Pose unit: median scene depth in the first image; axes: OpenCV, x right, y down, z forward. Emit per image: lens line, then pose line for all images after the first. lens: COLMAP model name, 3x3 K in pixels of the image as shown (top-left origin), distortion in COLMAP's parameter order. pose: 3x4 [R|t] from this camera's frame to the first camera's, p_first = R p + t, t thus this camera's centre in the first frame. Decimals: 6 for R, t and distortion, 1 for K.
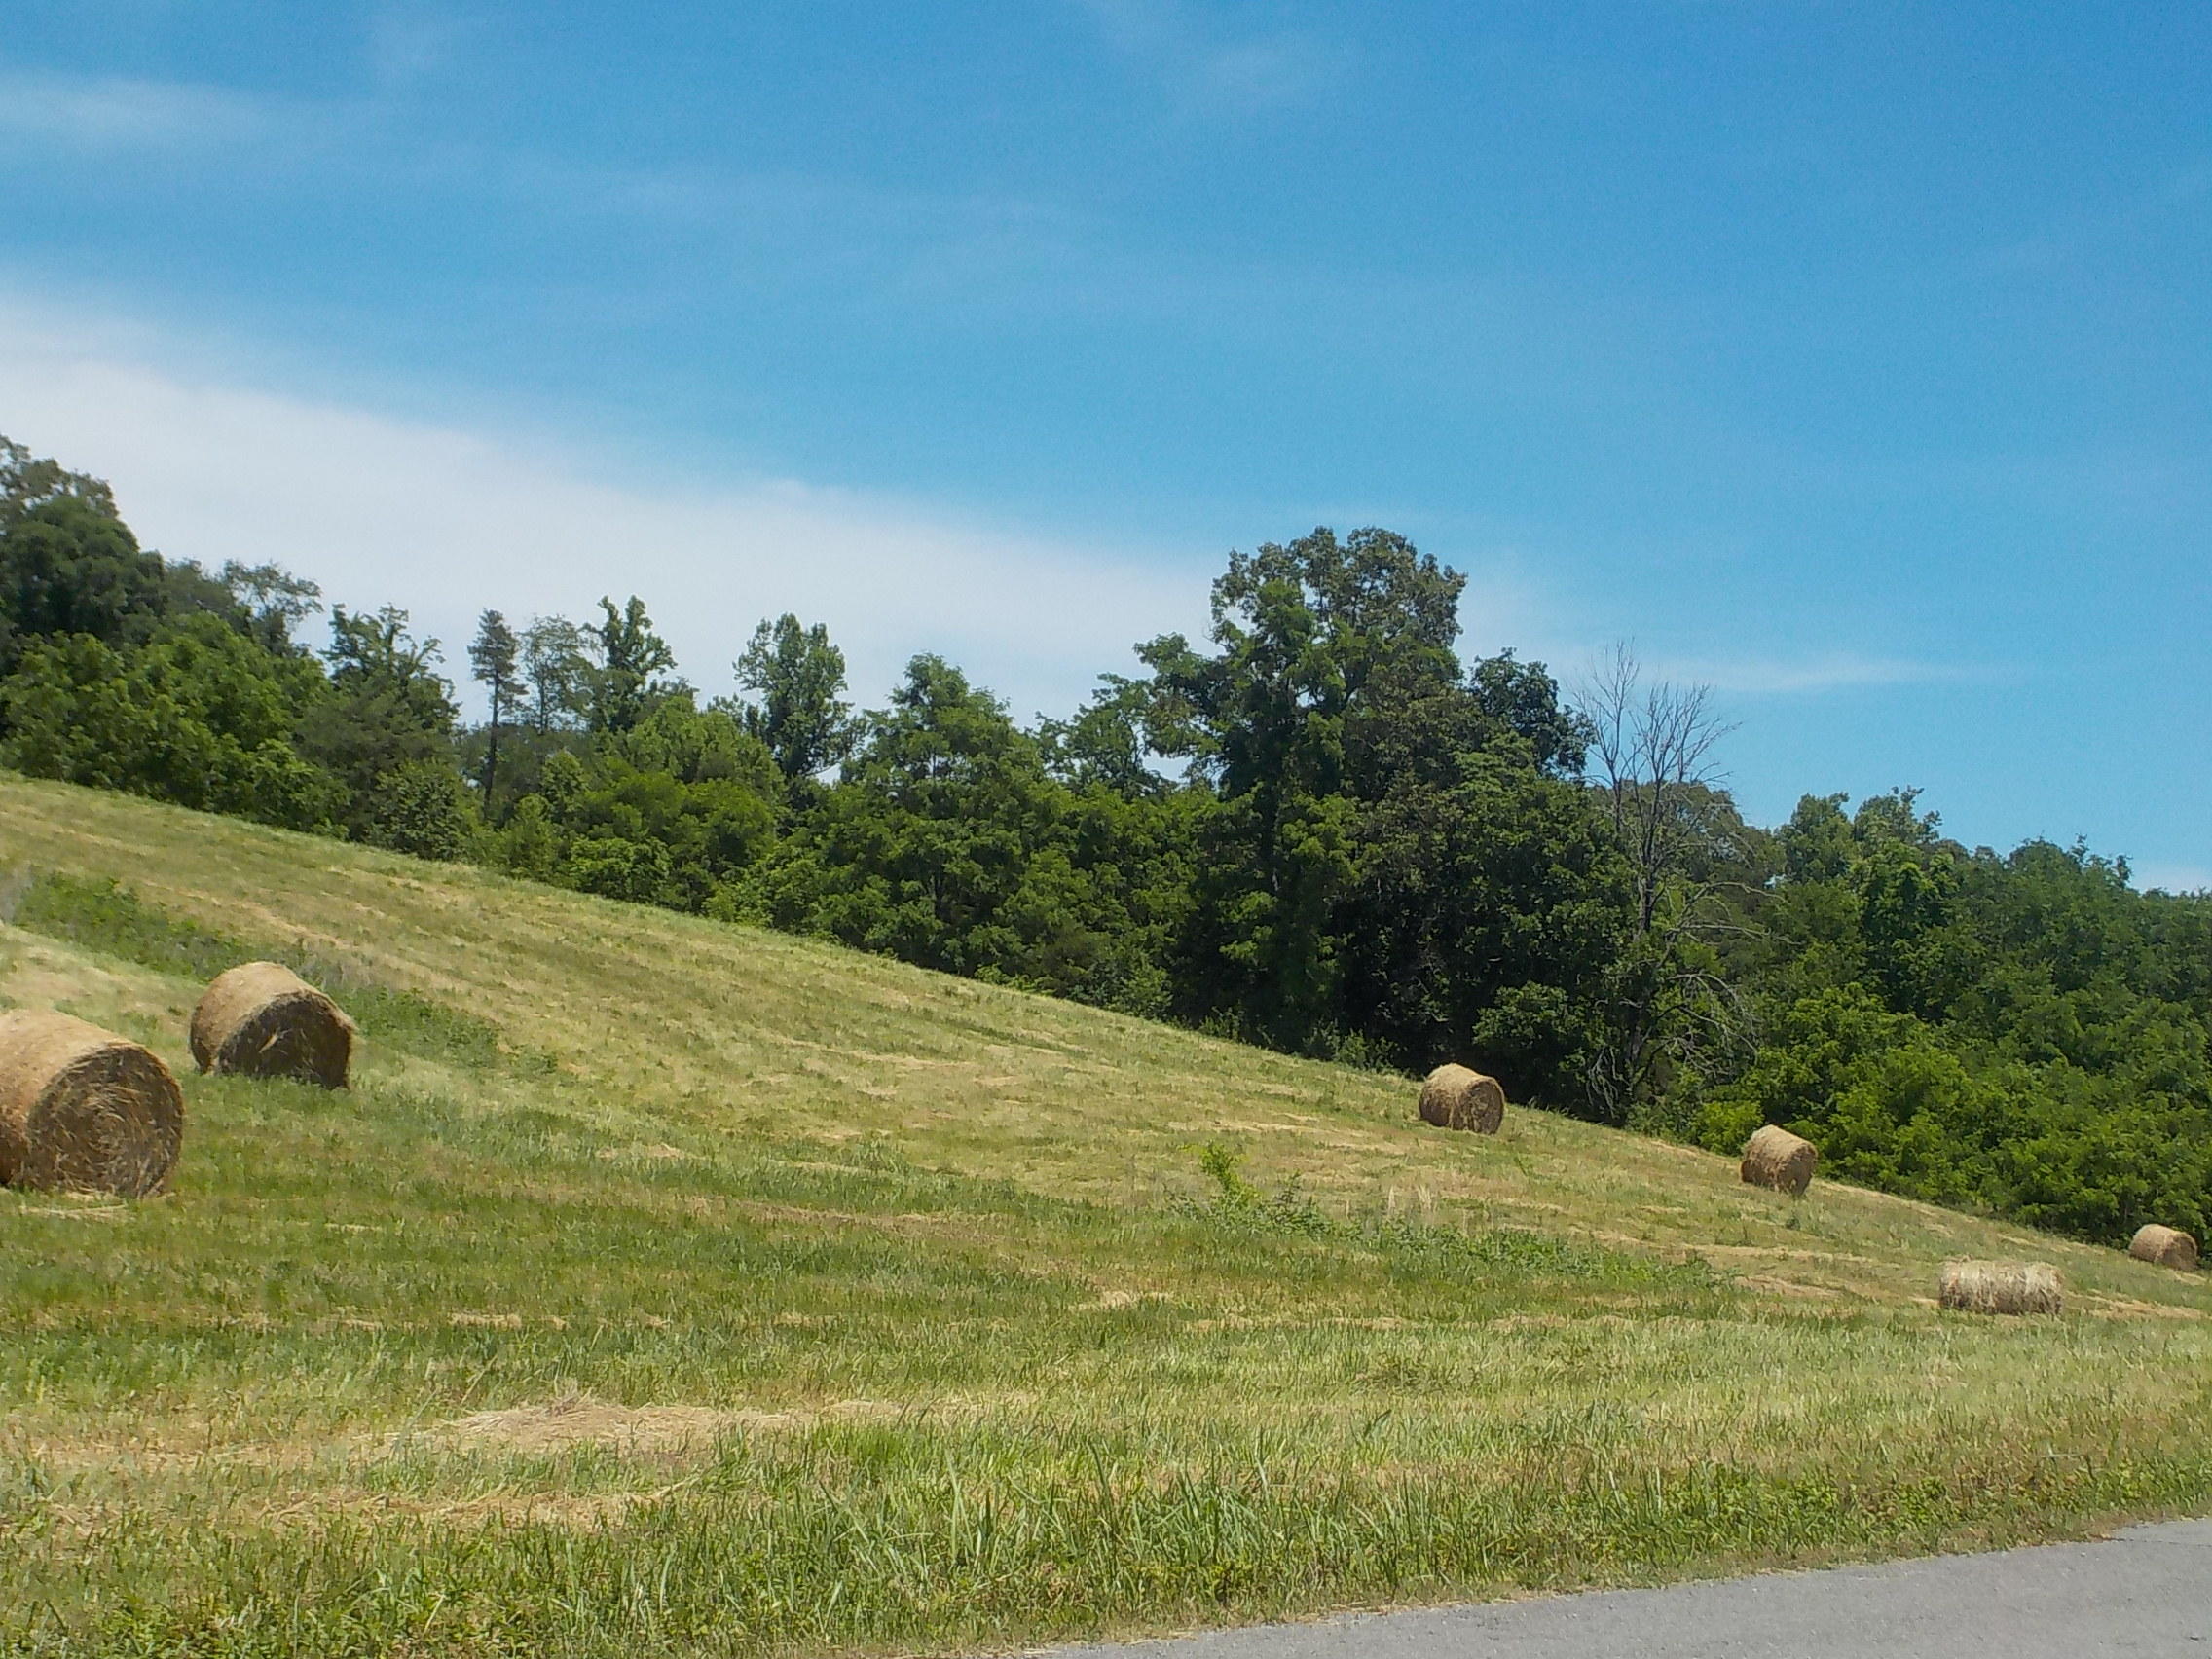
lens RADIAL K [[4866.6, 0, 1106.0], [0, 4866.6, 829.5], [0, 0, 1]] dist [0.018688, 0.020894]
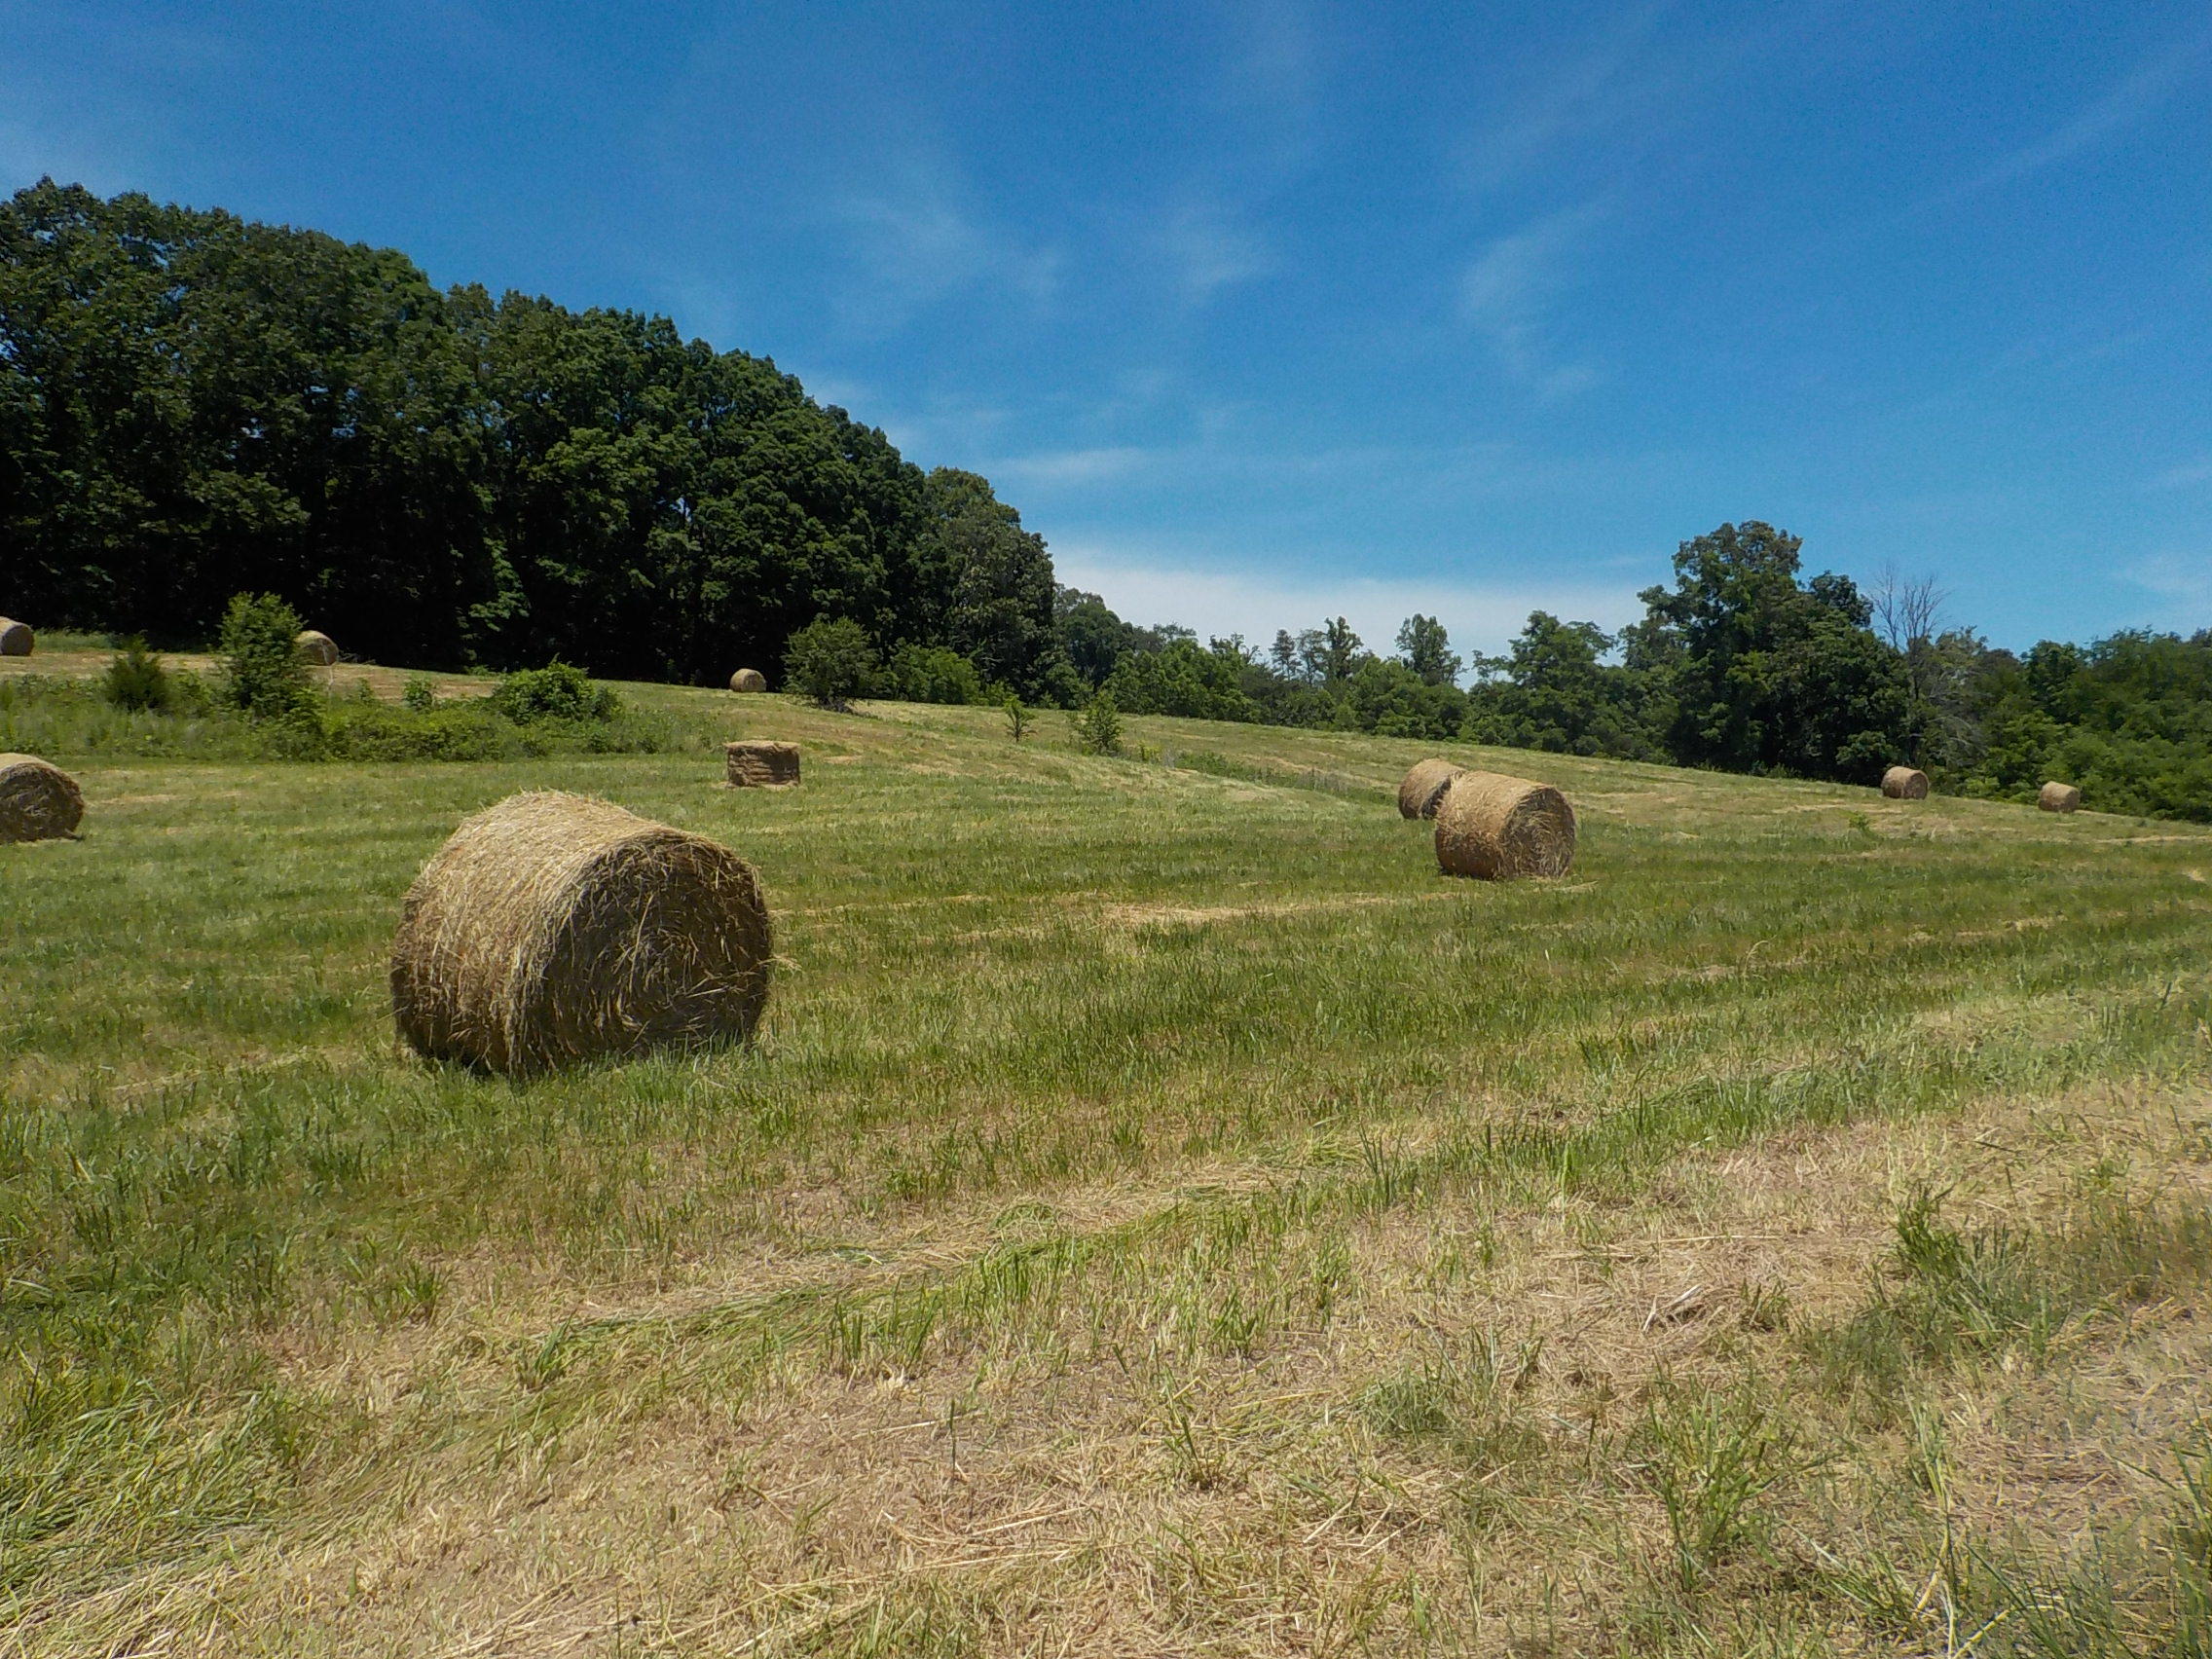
lens RADIAL K [[2007.1, 0, 1113.4], [0, 2007.1, 819.3], [0, 0, 1]] dist [0.004556, 0.002248]
pose [[0.981346, -0.111838, -0.156375, -0.090849], [0.117634, 0.992654, 0.028289, 0.007288], [0.152062, -0.046156, 0.987293, 0.119769]]
